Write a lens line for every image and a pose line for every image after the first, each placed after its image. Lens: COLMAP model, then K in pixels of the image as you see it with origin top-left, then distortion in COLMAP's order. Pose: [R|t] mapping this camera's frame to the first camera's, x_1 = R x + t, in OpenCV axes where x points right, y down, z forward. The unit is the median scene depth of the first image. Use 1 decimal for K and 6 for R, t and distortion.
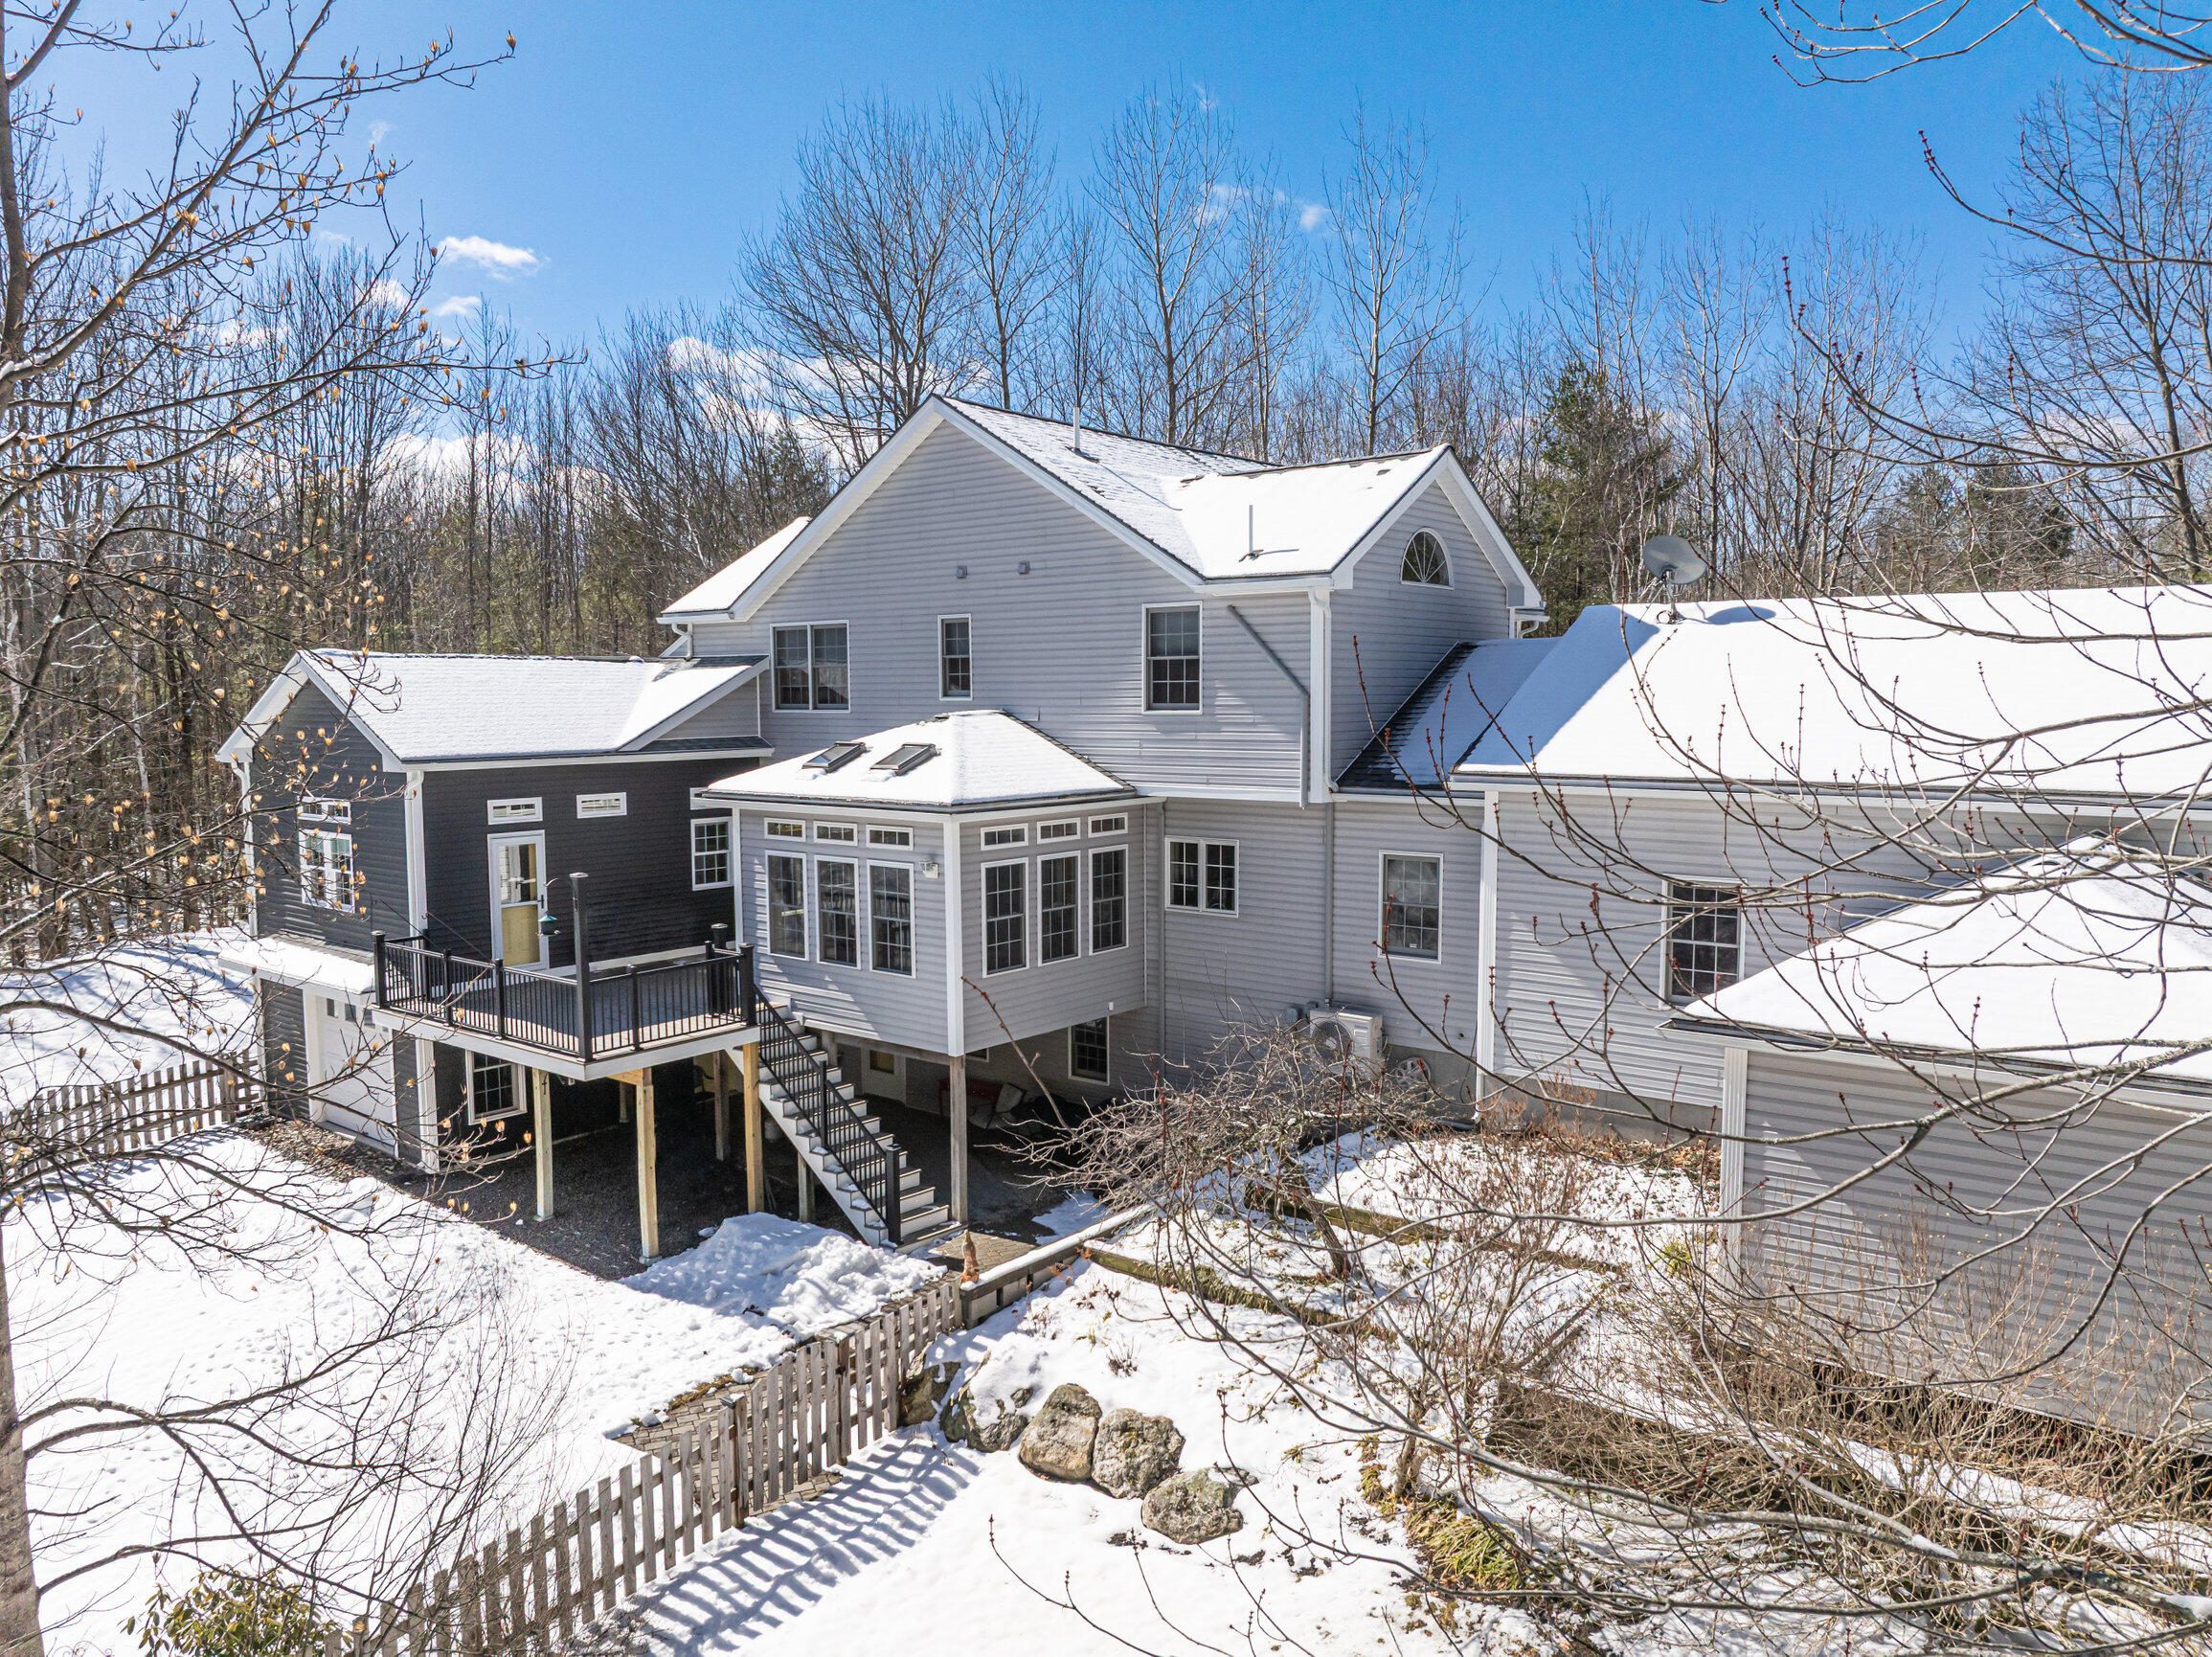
lens RADIAL K [[1551.3, 0, 1114.7], [0, 1551.3, 826.1], [0, 0, 1]] dist [-0.036484, -0.001451]
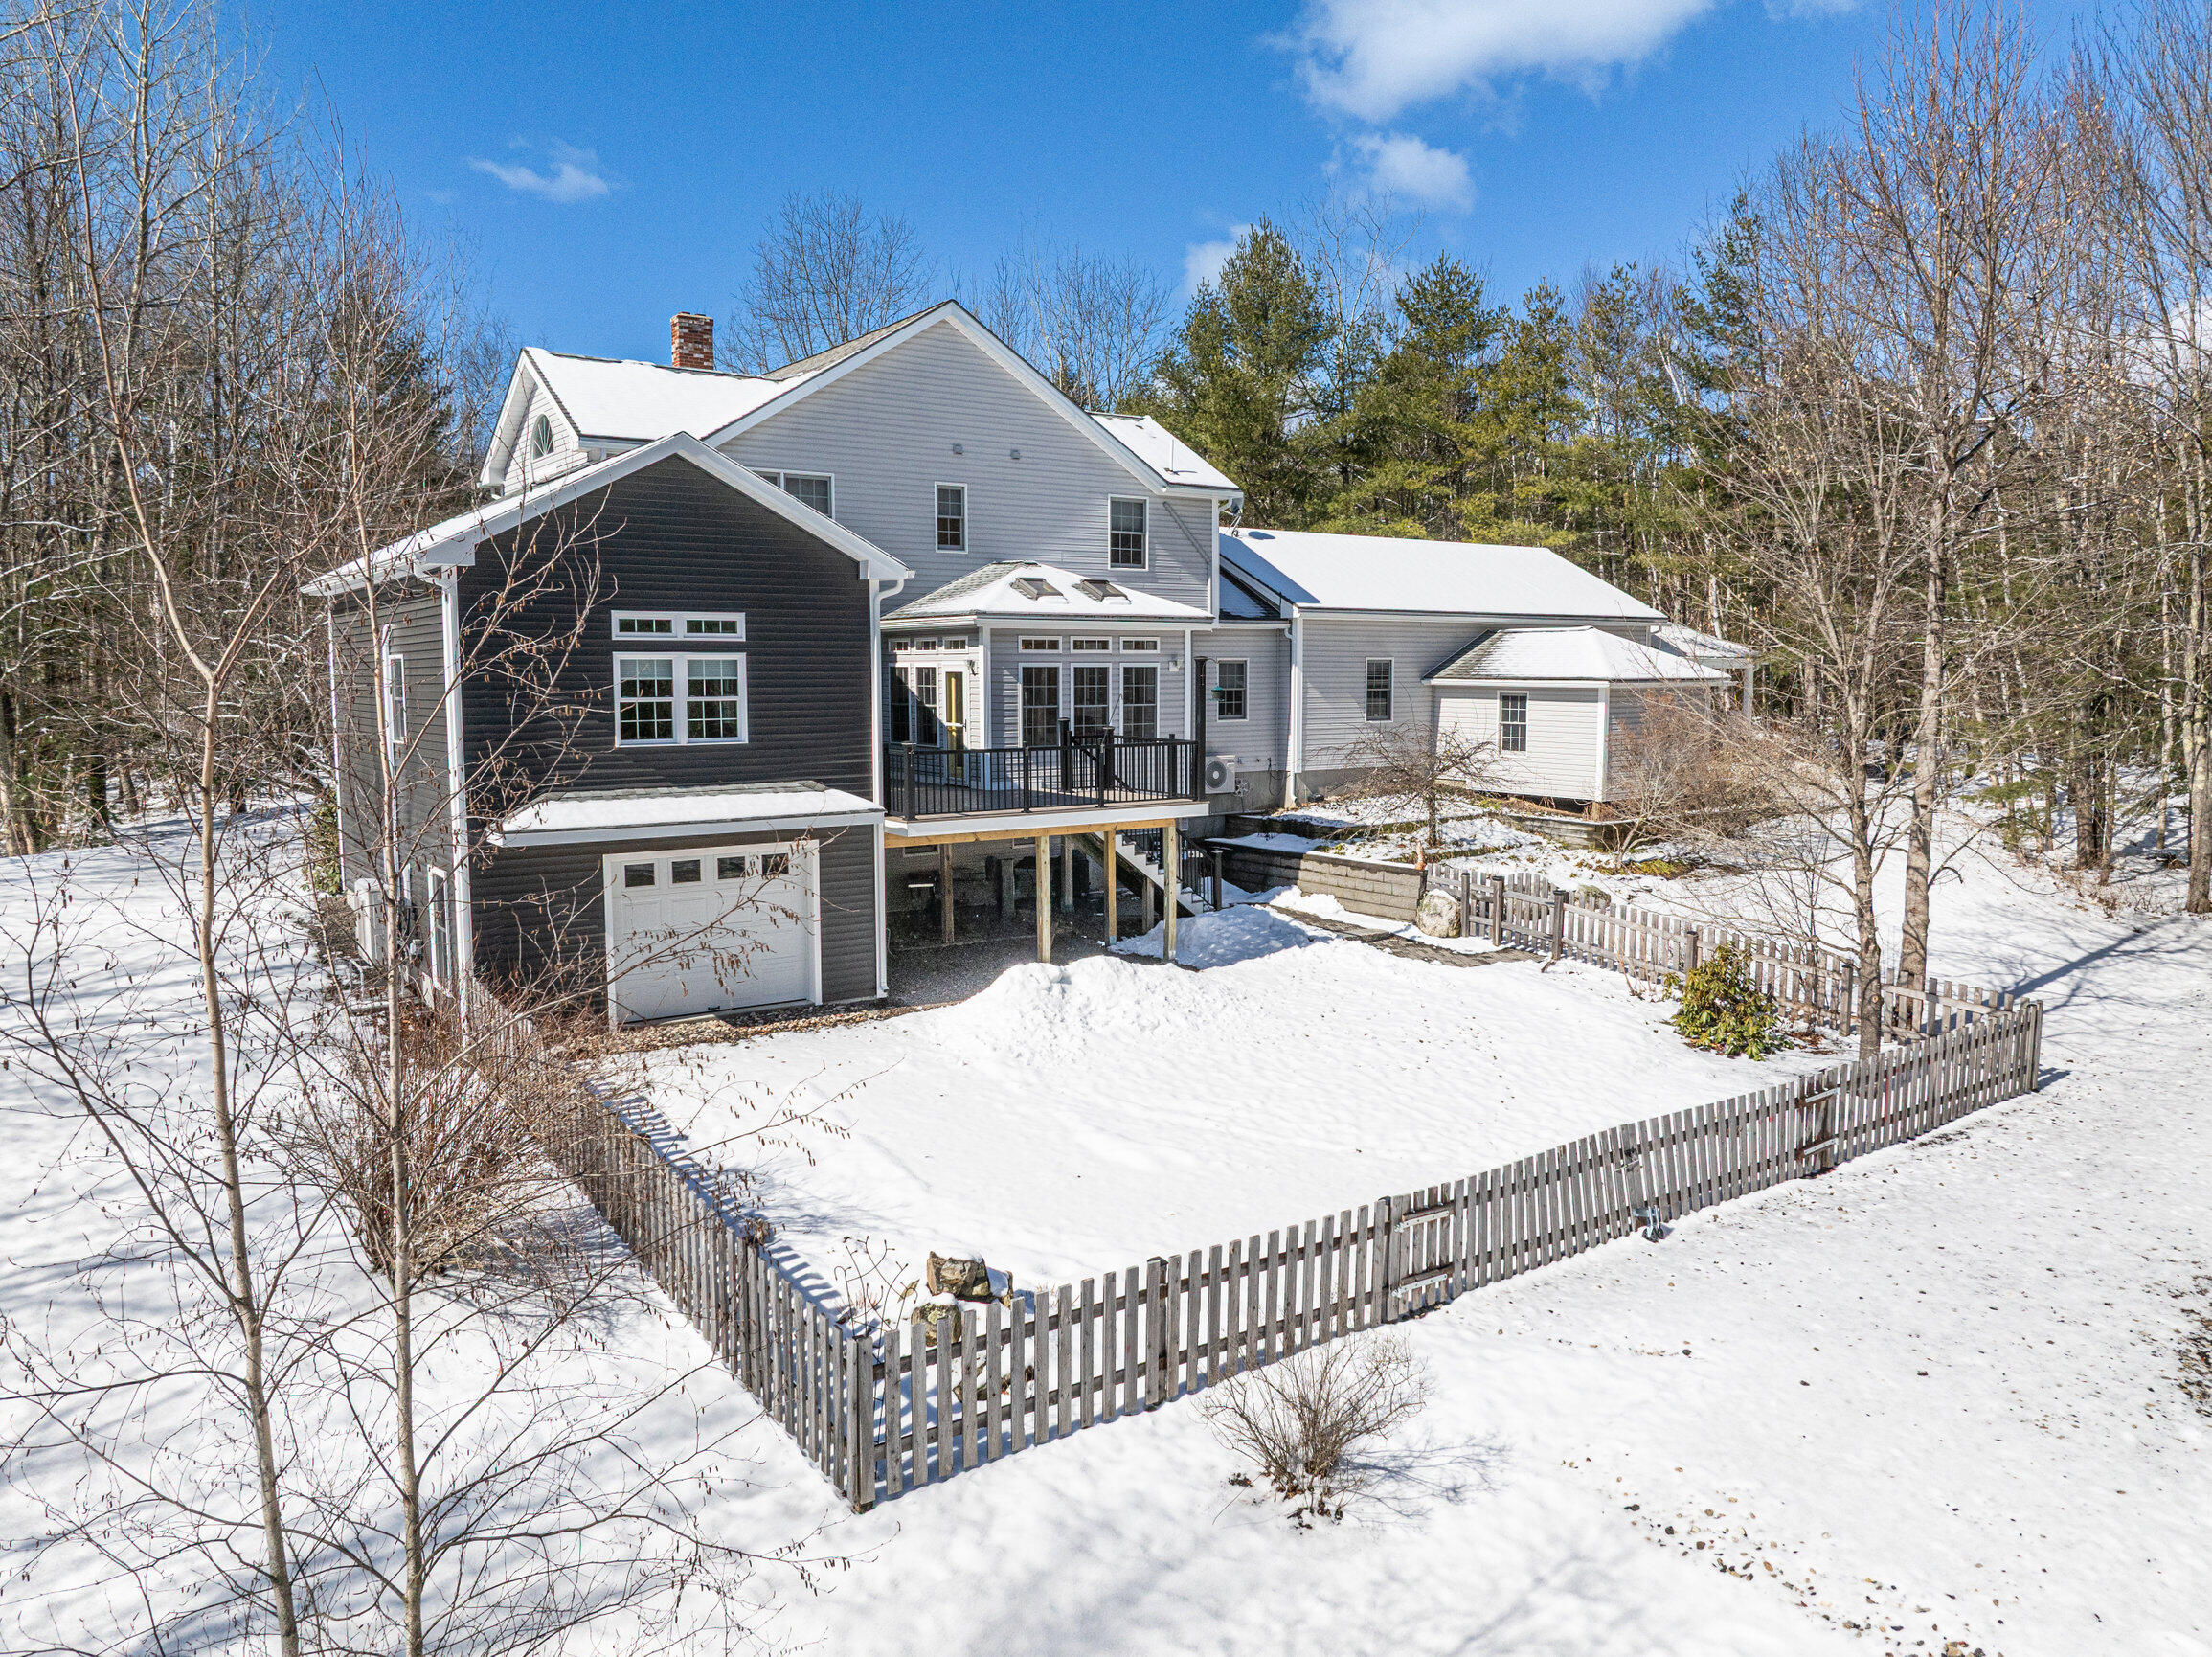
lens RADIAL K [[1551.3, 0, 1114.7], [0, 1551.3, 826.1], [0, 0, 1]] dist [-0.036484, -0.001451]
pose [[0.274945, -0.092192, 0.957030, -1.394377], [0.082300, 0.993996, 0.072109, 0.062127], [-0.957931, 0.058937, 0.280881, 0.600595]]
